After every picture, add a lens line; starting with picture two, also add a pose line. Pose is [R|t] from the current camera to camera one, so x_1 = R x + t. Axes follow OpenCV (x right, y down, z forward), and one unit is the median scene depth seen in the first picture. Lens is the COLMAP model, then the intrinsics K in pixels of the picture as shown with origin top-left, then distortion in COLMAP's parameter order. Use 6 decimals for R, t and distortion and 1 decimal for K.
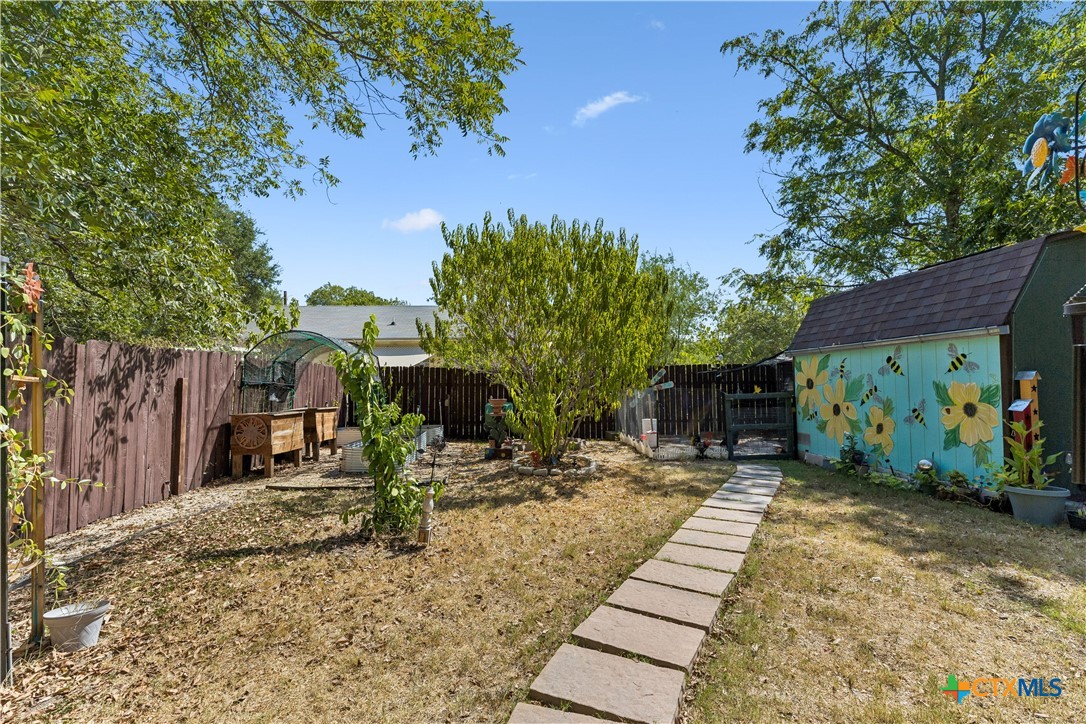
lens RADIAL K [[508.4, 0, 534.2], [0, 508.4, 373.1], [0, 0, 1]] dist [0.017464, -0.000248]
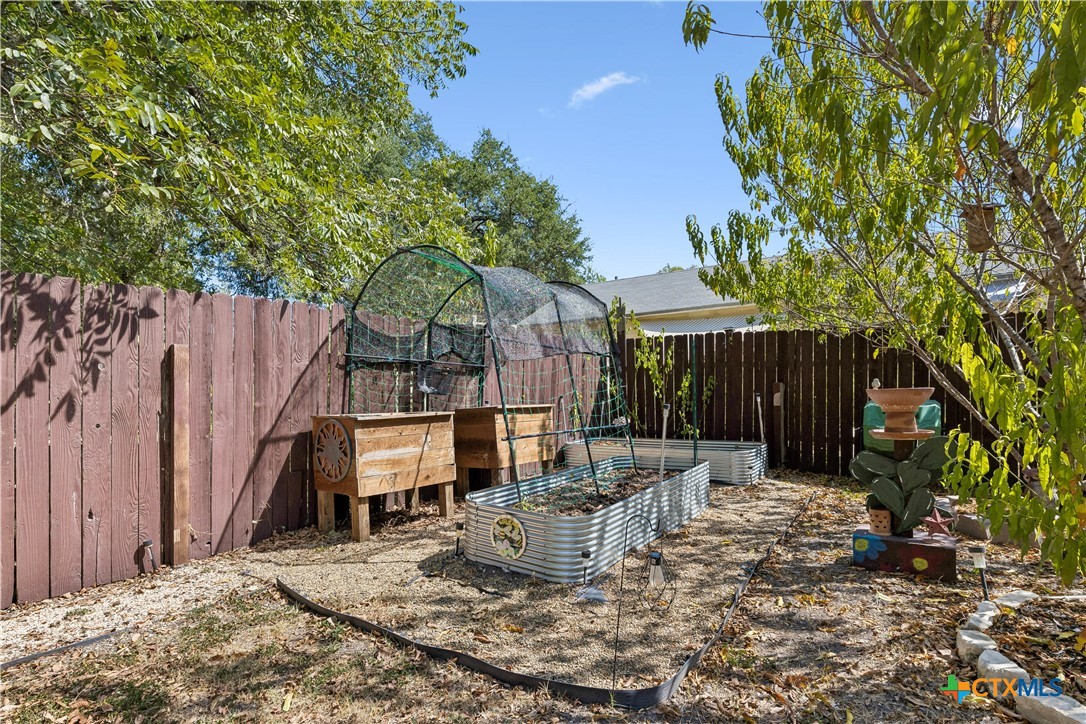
lens RADIAL K [[560.2, 0, 515.1], [0, 560.2, 393.9], [0, 0, 1]] dist [-0.000270, -0.000383]
pose [[0.785634, 0.004184, -0.618678, -0.058798], [0.025542, 0.998905, 0.039190, 0.046441], [0.618165, -0.046591, 0.784667, 0.766427]]
